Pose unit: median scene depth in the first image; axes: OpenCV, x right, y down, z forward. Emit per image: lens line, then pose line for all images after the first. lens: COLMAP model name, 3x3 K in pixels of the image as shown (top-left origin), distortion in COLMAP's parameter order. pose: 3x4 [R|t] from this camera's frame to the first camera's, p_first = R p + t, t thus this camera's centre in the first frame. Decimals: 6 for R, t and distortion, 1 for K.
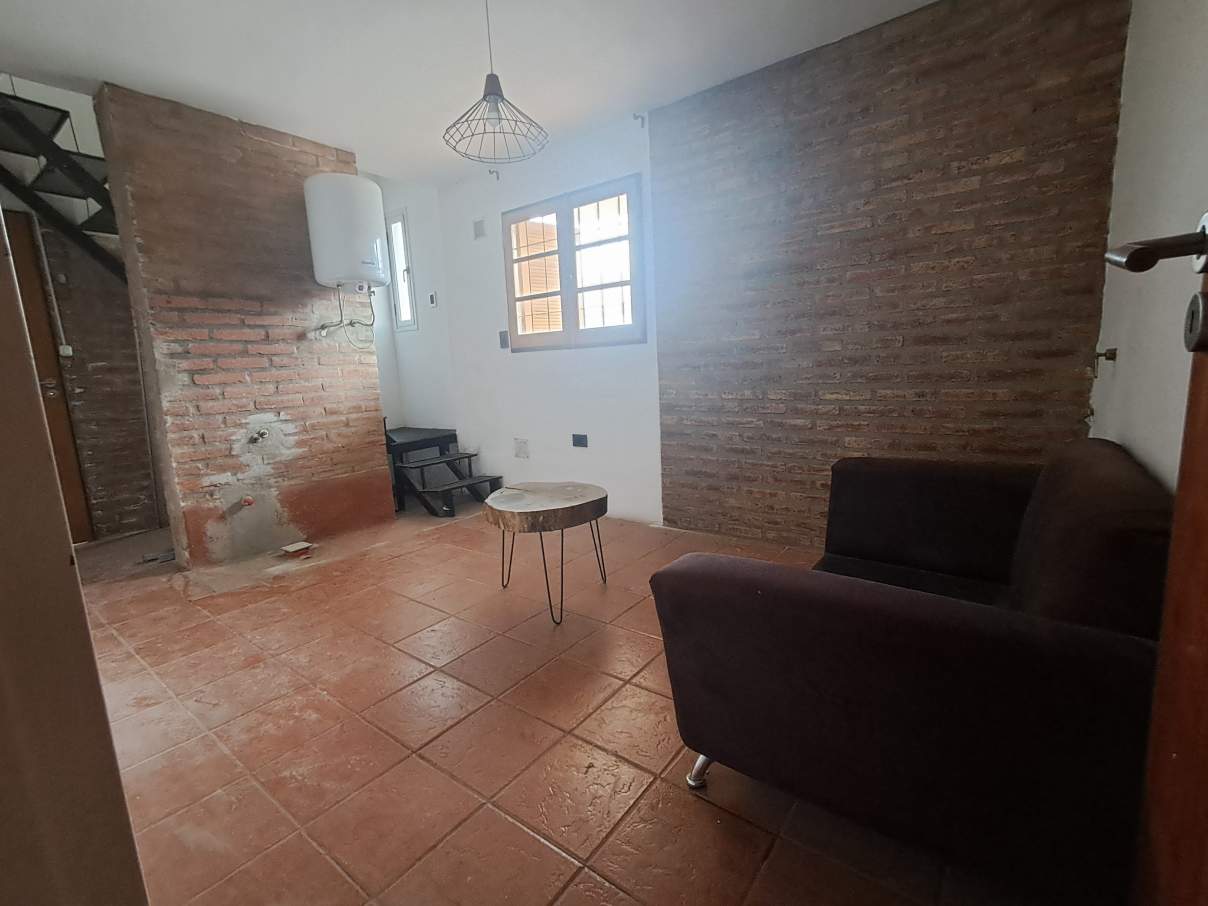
lens RADIAL K [[548.2, 0, 598.3], [0, 548.2, 453.9], [0, 0, 1]] dist [0.006709, 0.000298]
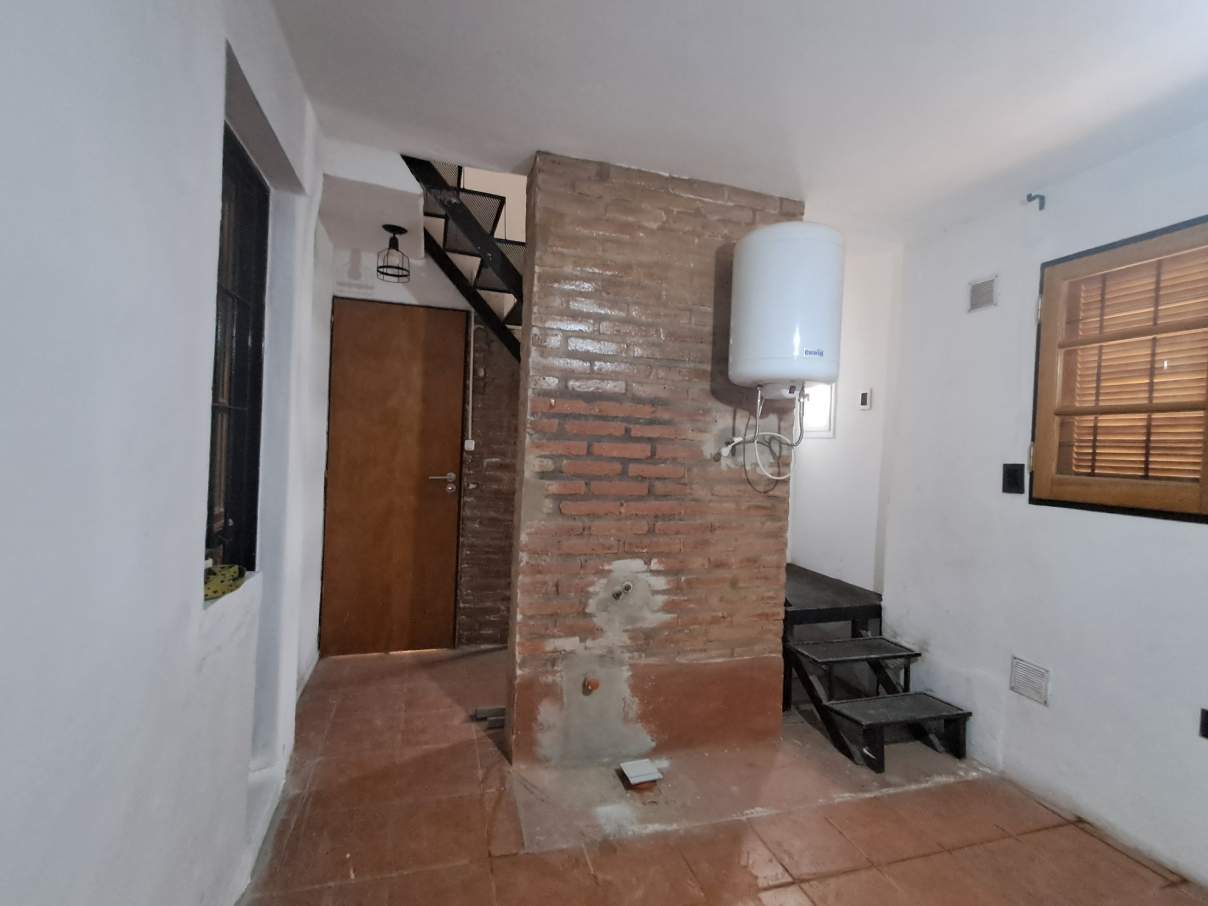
lens RADIAL K [[556.5, 0, 602.8], [0, 556.5, 446.1], [0, 0, 1]] dist [-0.002710, -0.000689]
pose [[0.818390, 0.082168, -0.568758, -0.239112], [-0.170469, 0.979888, -0.103725, -0.133533], [0.548797, 0.181843, 0.815938, 0.360785]]
